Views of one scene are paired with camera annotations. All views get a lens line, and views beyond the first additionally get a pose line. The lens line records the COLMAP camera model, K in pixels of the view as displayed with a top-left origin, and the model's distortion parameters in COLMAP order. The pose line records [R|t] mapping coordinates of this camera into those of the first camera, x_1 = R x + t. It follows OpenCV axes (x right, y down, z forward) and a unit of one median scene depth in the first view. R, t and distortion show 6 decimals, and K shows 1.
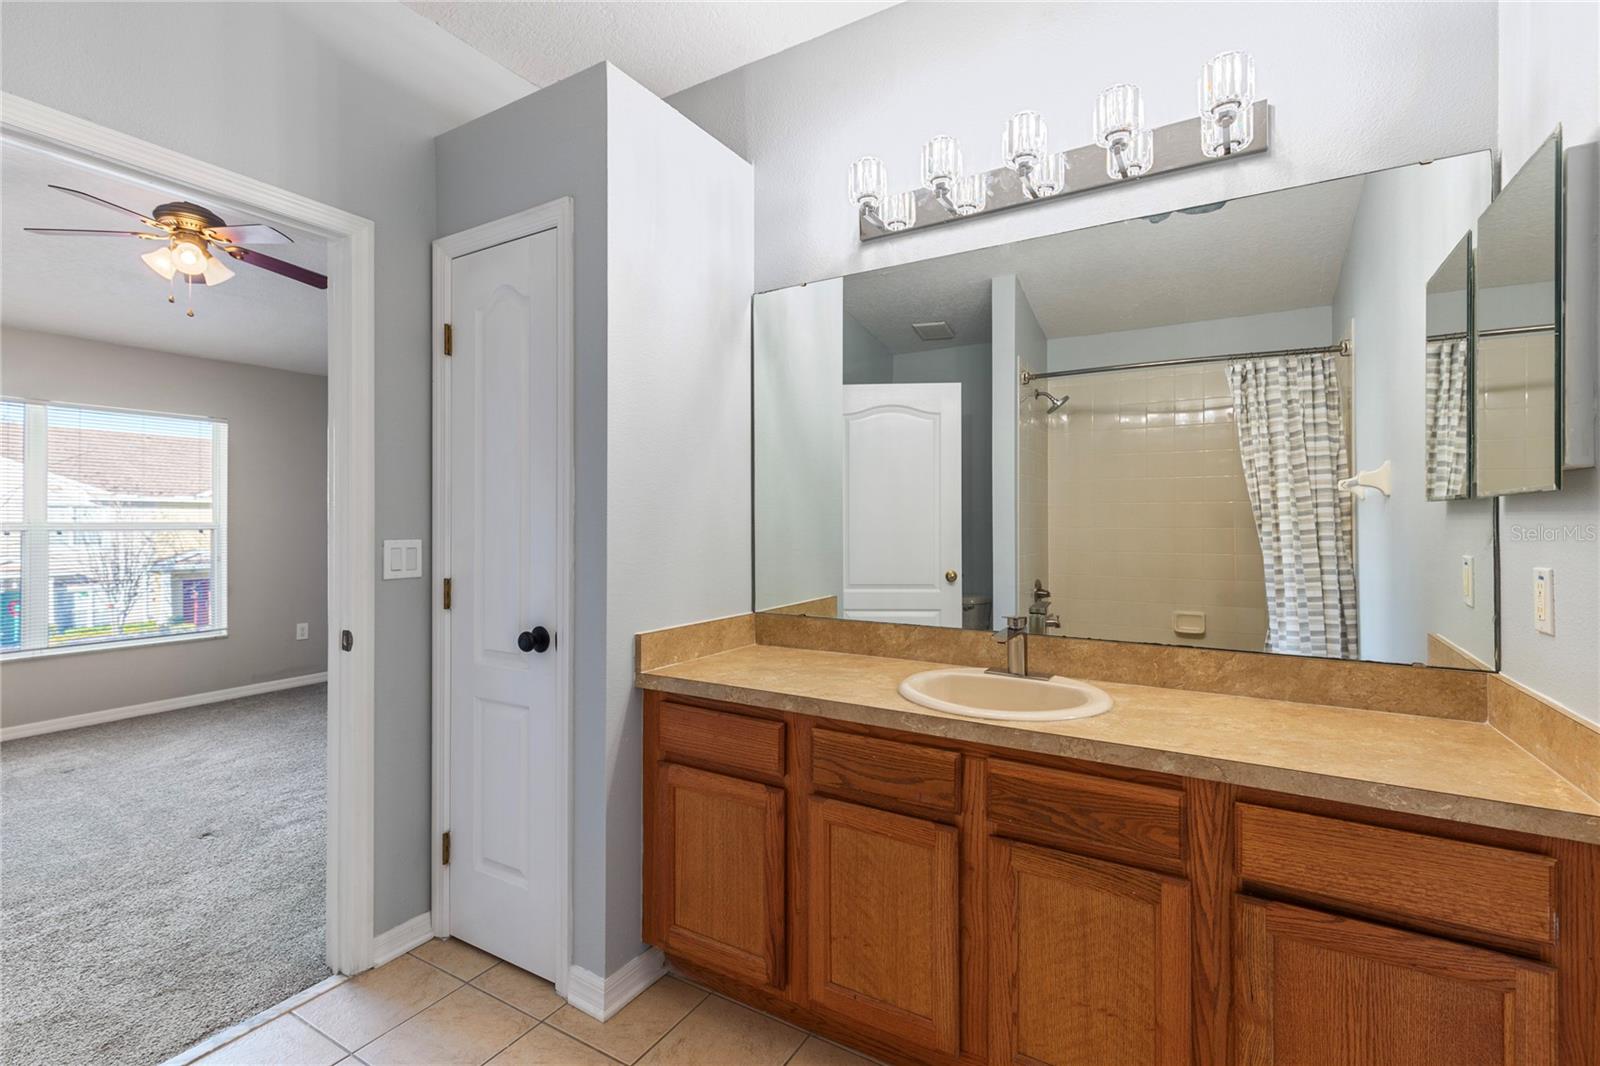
lens RADIAL K [[726.8, 0, 793.9], [0, 726.8, 510.2], [0, 0, 1]] dist [0.001527, 0.000147]
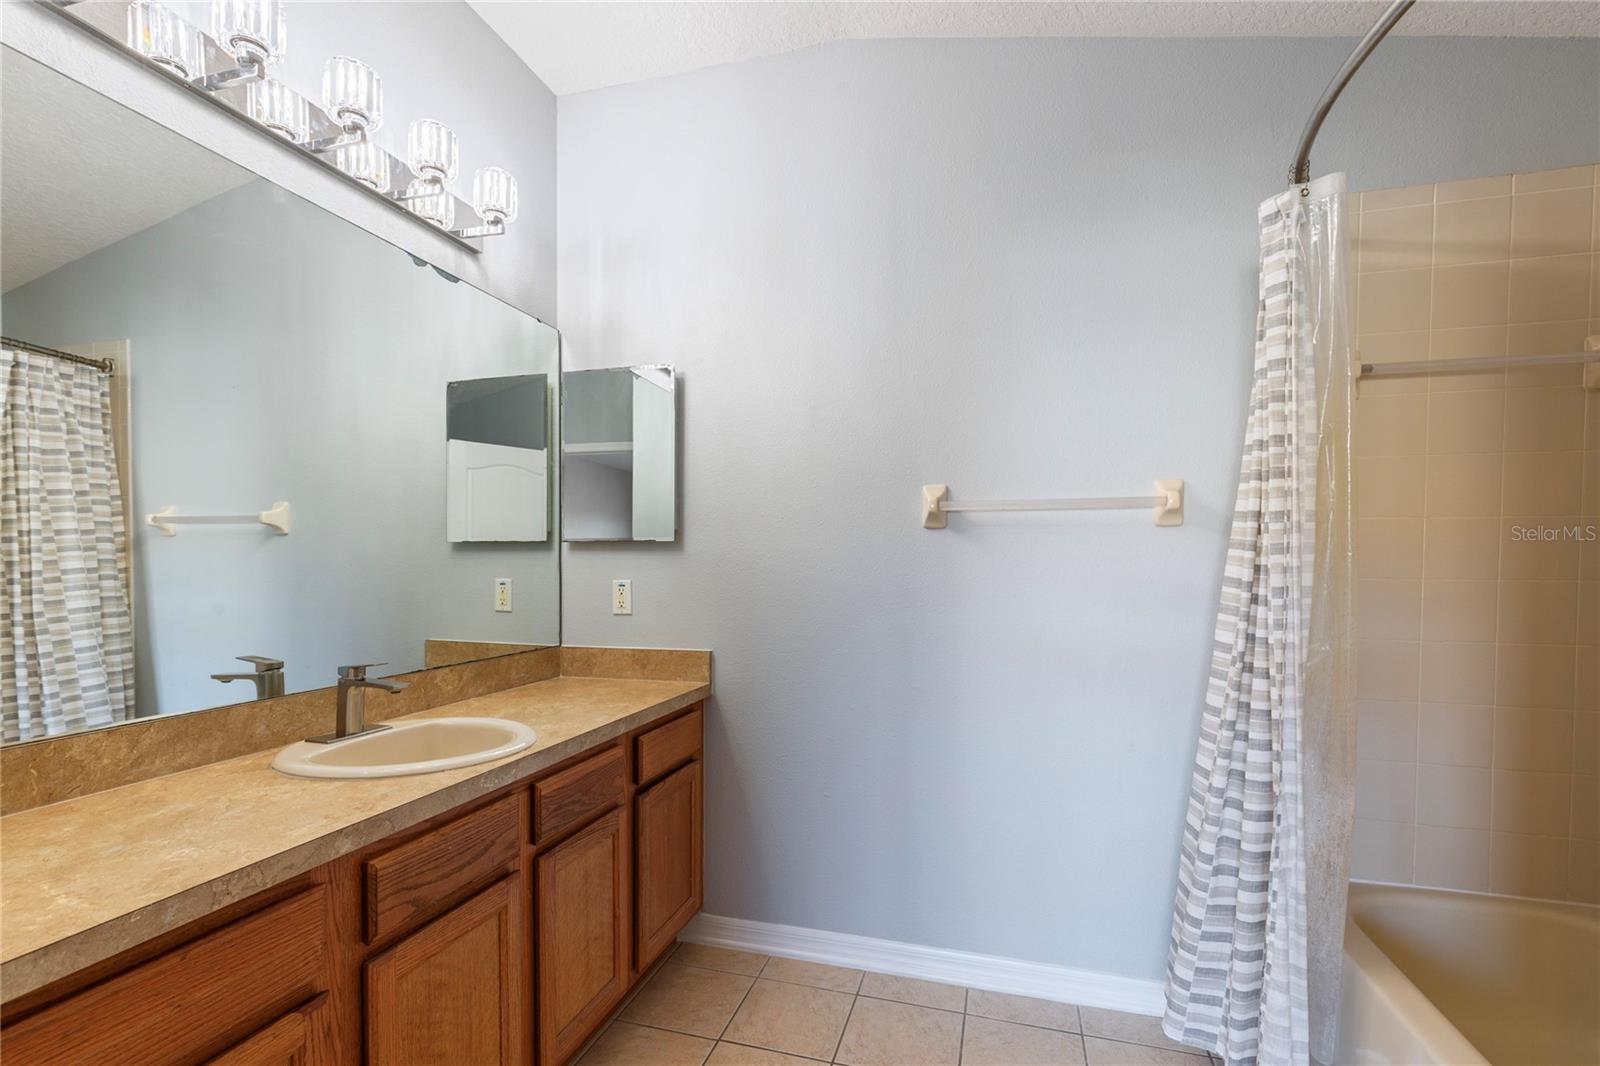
lens RADIAL K [[724.8, 0, 800.3], [0, 724.8, 593.1], [0, 0, 1]] dist [0.001125, 0.000082]
pose [[-0.259946, -0.039059, 0.964833, -0.662827], [-0.012738, 0.999233, 0.037020, 0.026535], [-0.965539, -0.002666, -0.260244, 0.756259]]
